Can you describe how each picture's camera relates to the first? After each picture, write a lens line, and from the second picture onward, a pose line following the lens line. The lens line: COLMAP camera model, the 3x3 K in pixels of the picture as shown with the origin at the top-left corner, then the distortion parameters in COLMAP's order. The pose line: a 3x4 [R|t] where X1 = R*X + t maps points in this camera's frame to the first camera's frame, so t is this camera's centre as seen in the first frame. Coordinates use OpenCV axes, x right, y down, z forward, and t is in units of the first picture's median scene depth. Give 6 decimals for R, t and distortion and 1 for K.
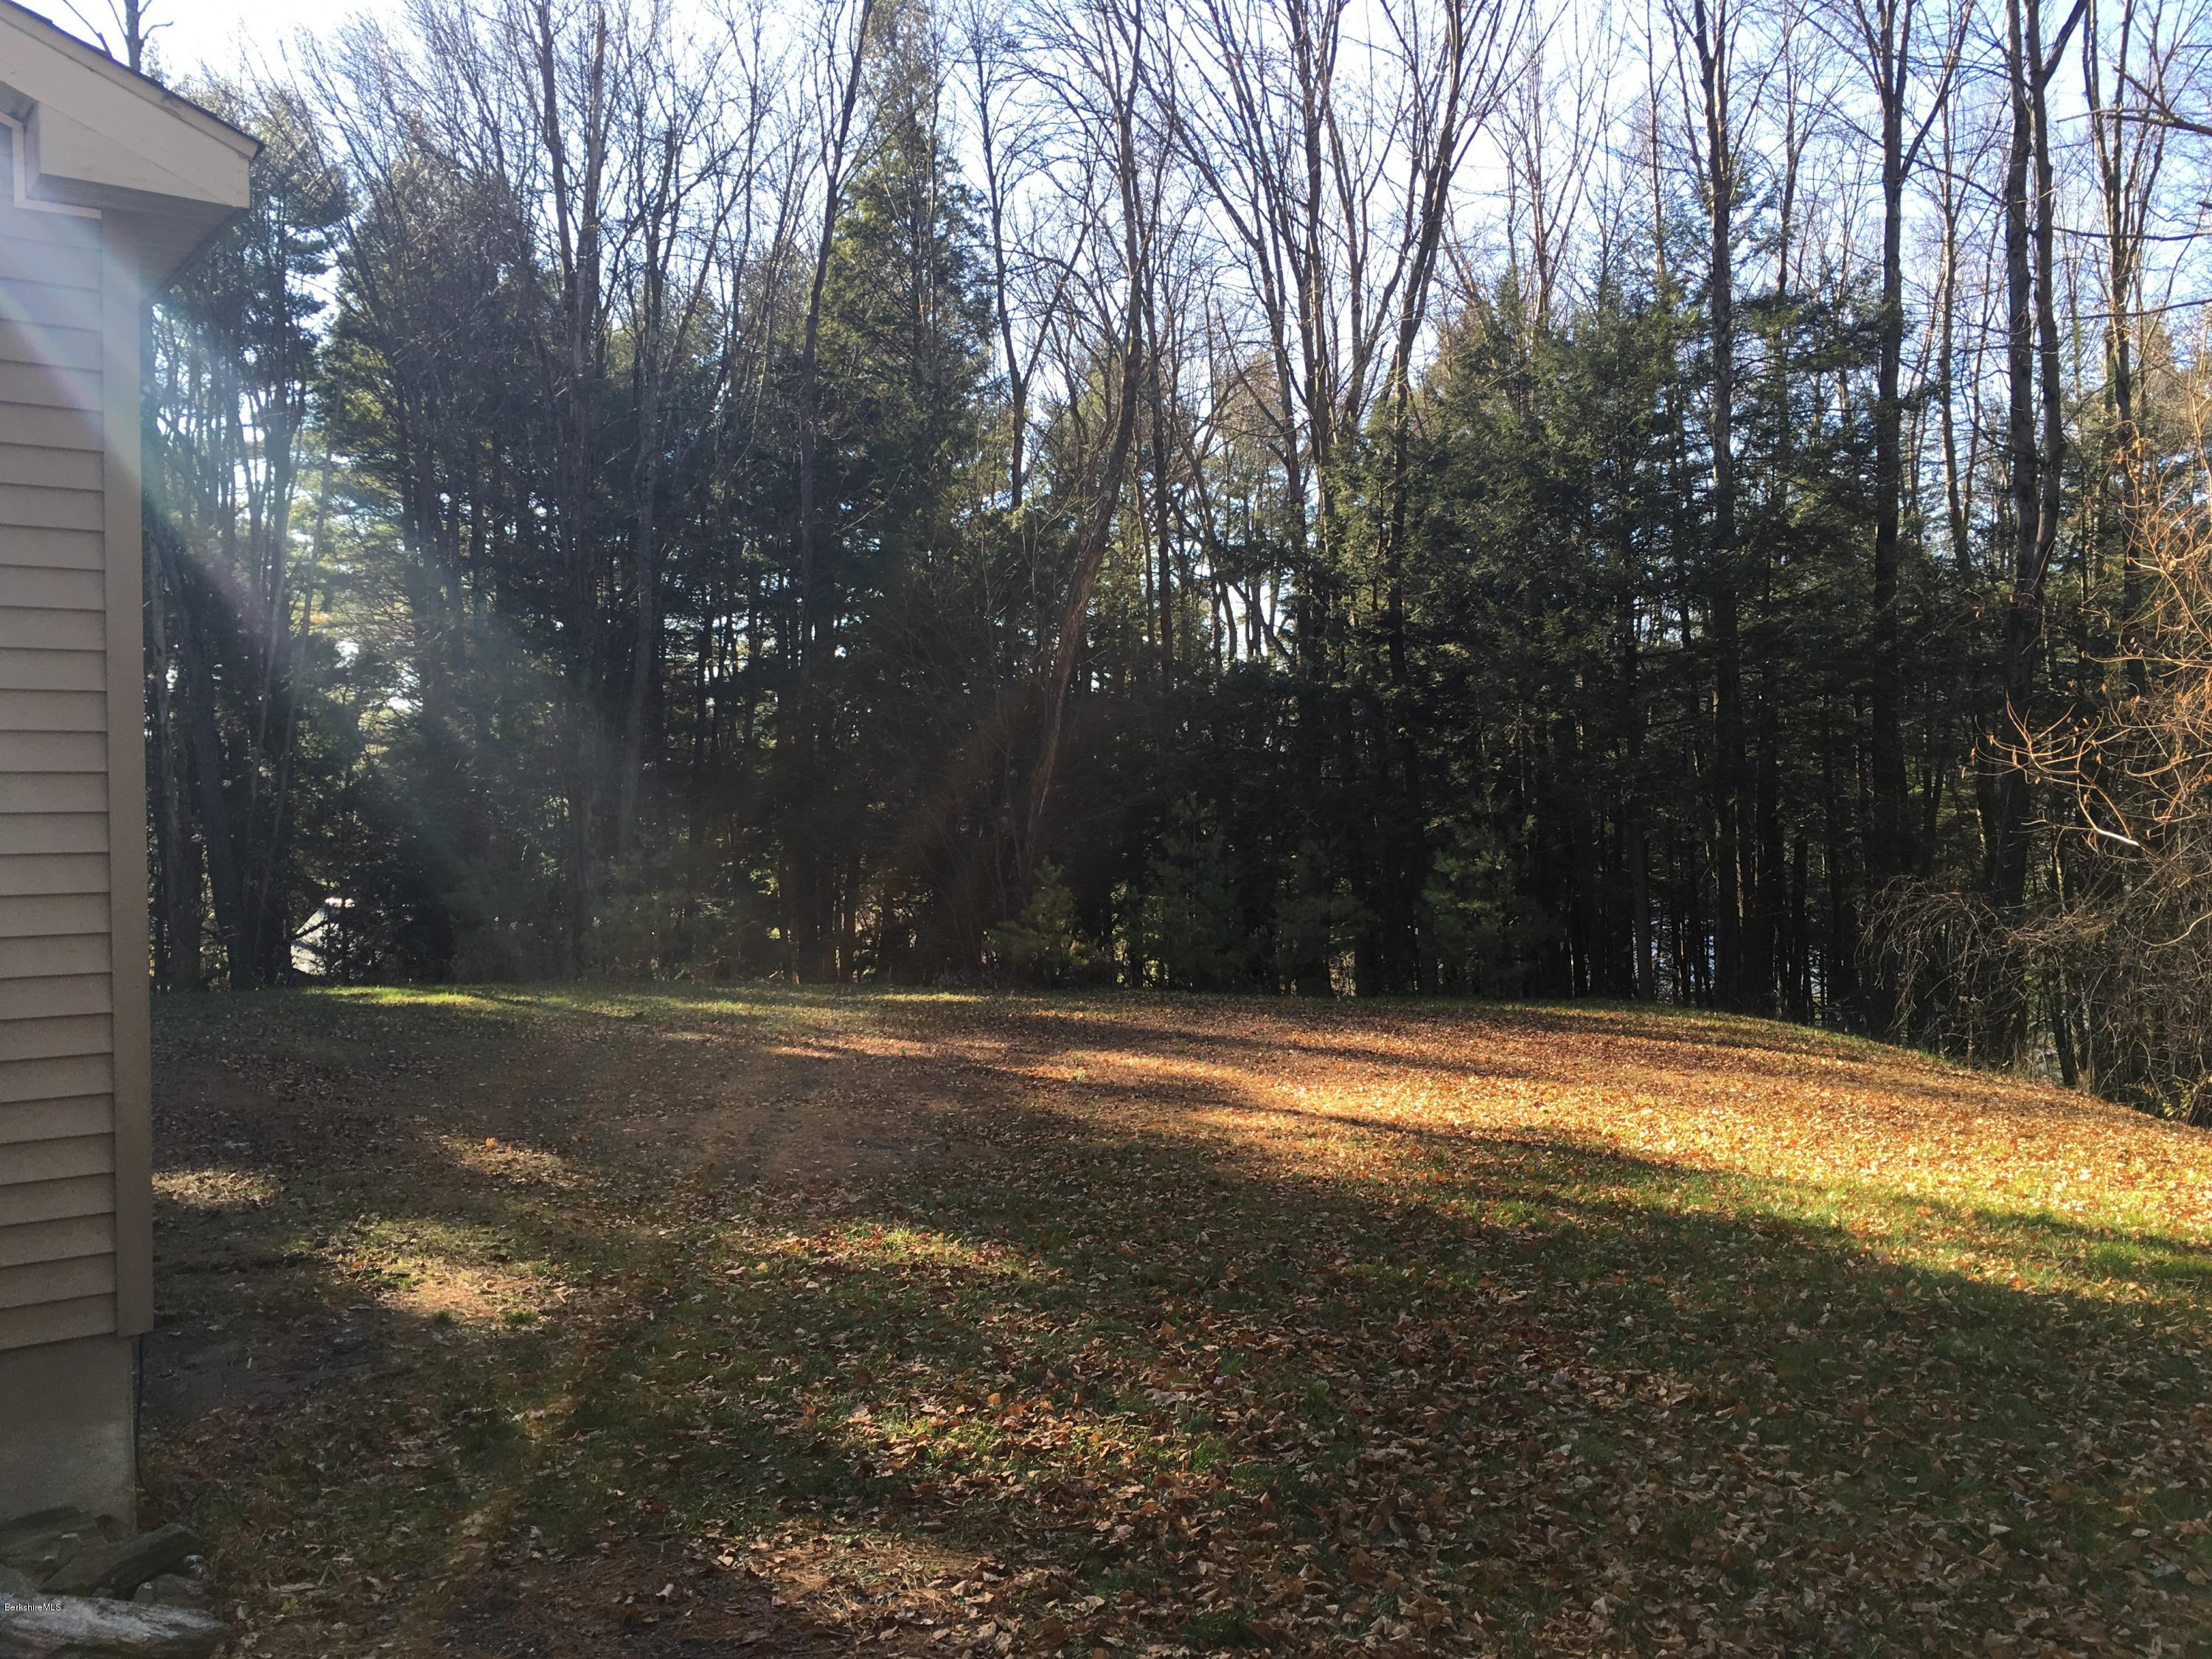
lens RADIAL K [[1879.9, 0, 1102.6], [0, 1879.9, 829.8], [0, 0, 1]] dist [0.046026, -0.047841]
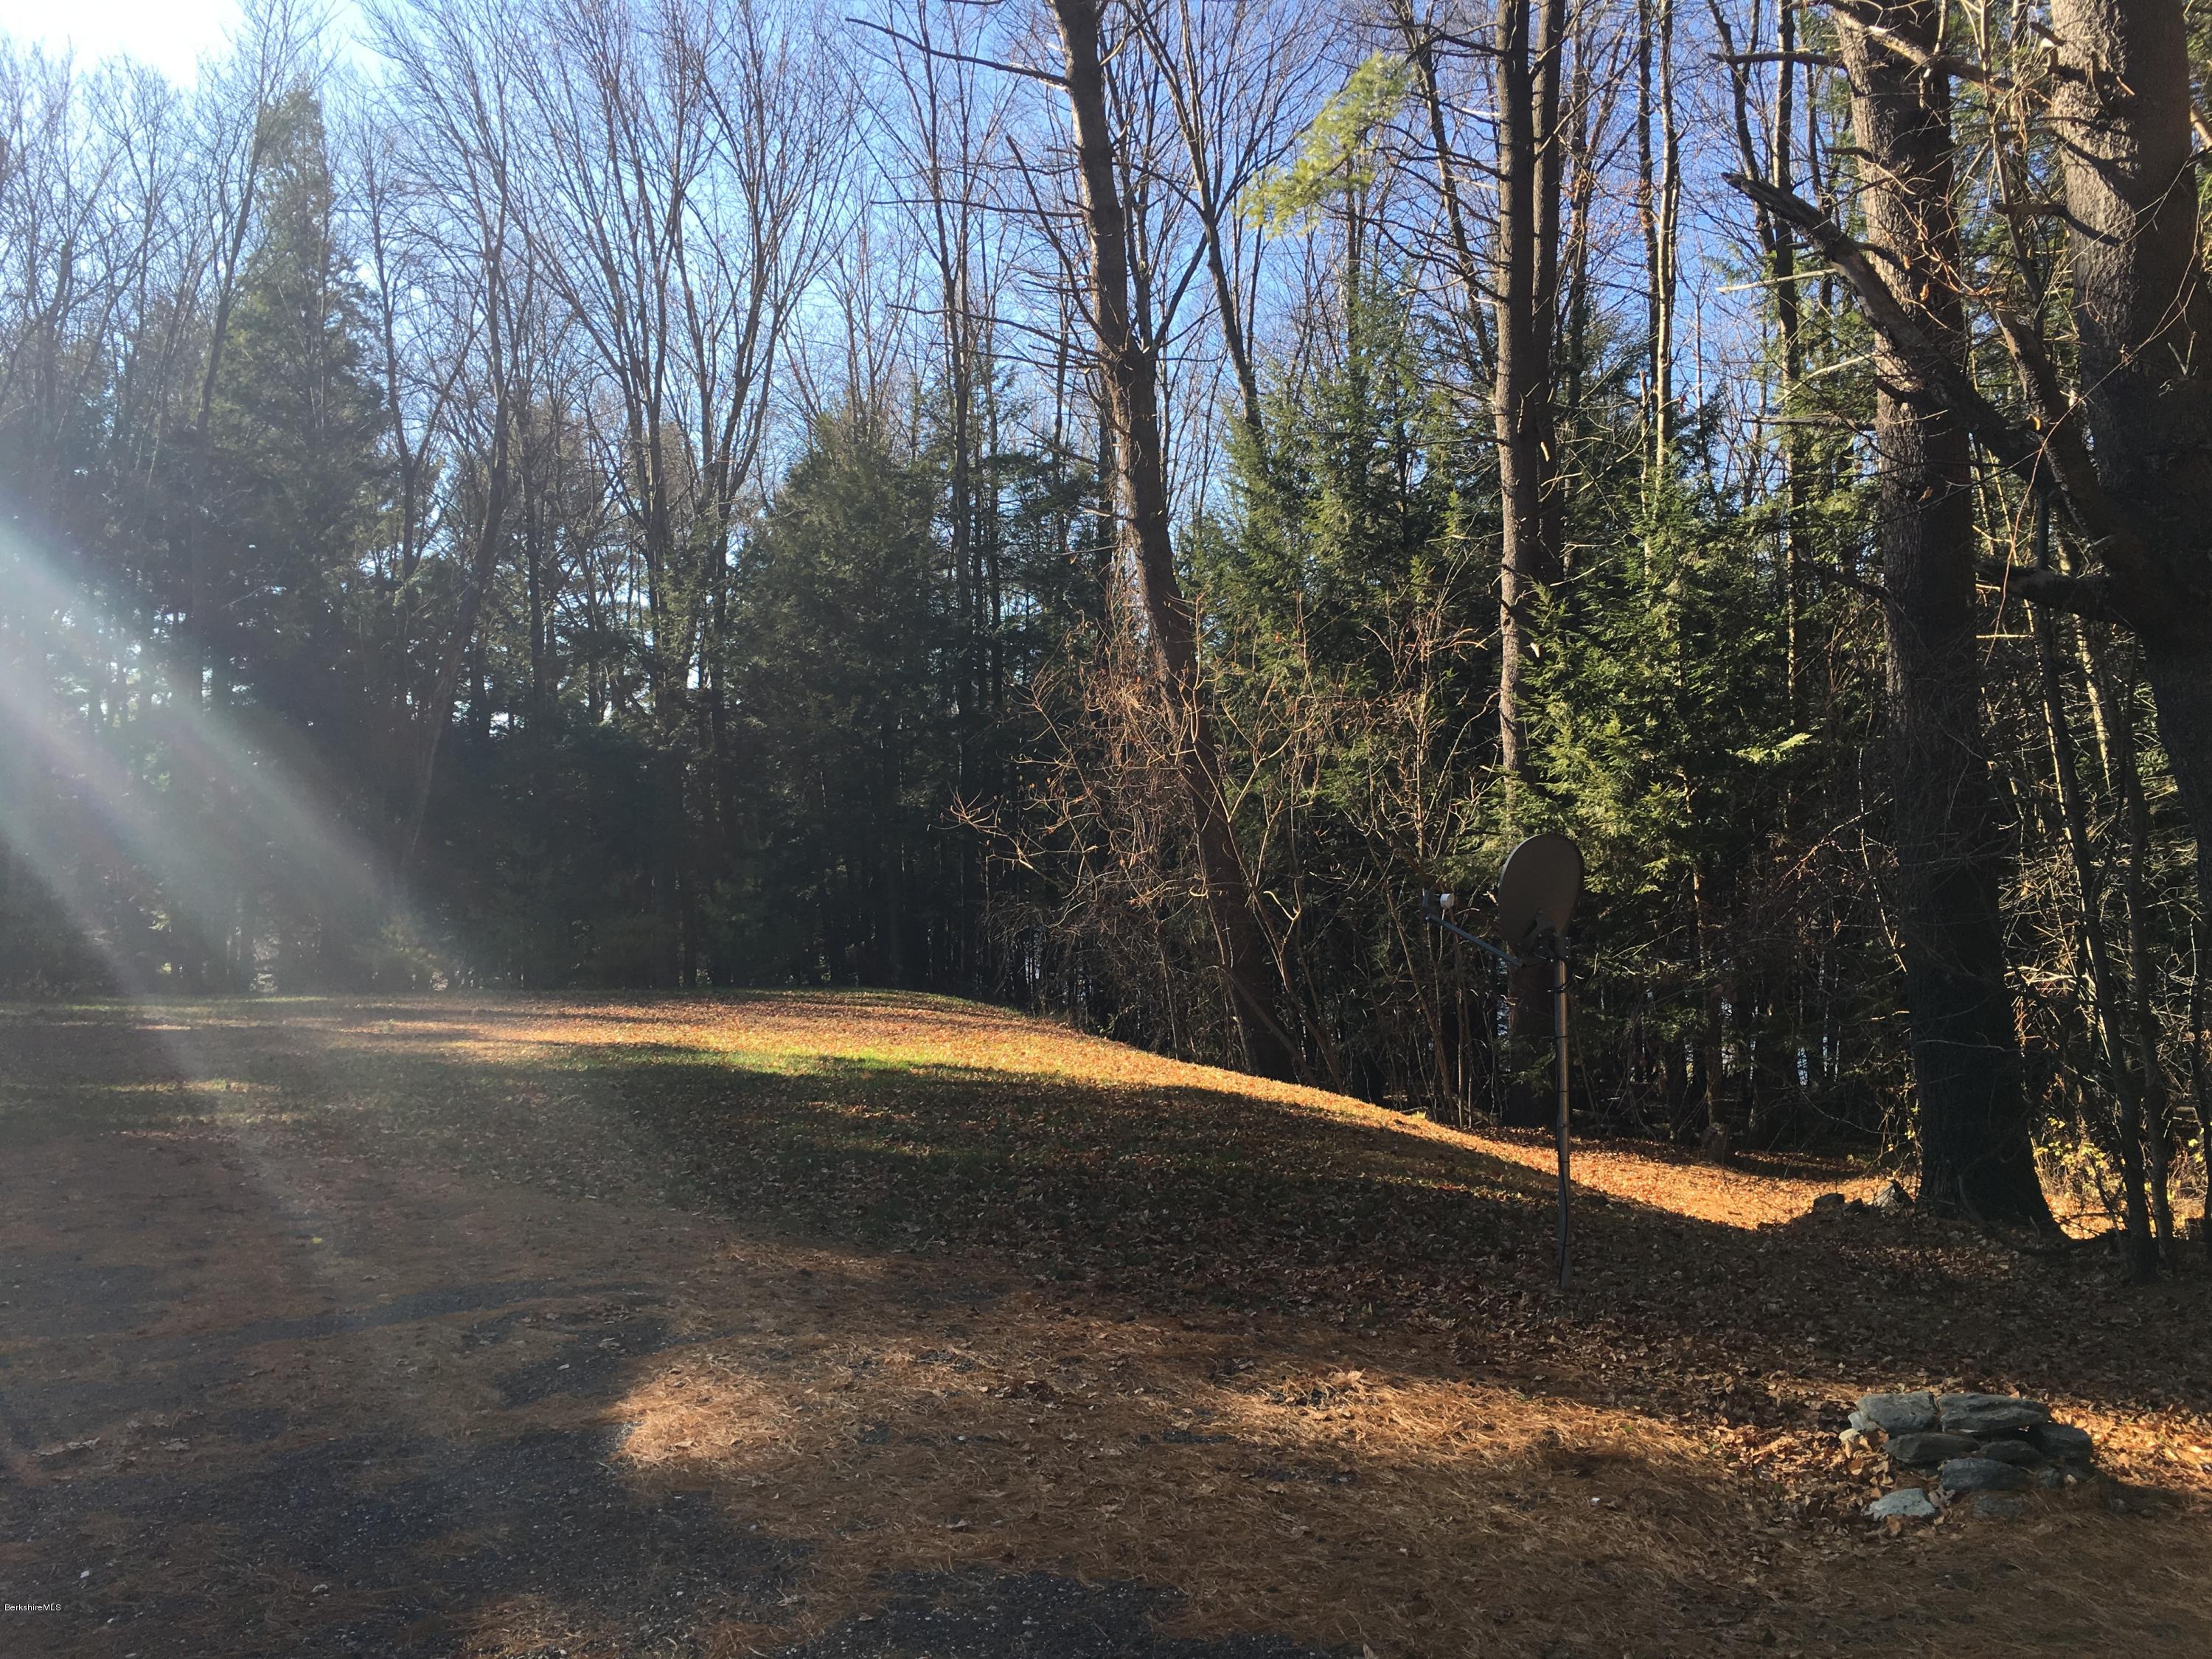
lens RADIAL K [[1879.9, 0, 1115.3], [0, 1879.9, 816.6], [0, 0, 1]] dist [0.046026, -0.047841]
pose [[0.958780, 0.001603, 0.284144, 0.037157], [0.005604, 0.999683, -0.024549, 0.001153], [-0.284093, 0.025129, 0.958467, -0.185371]]
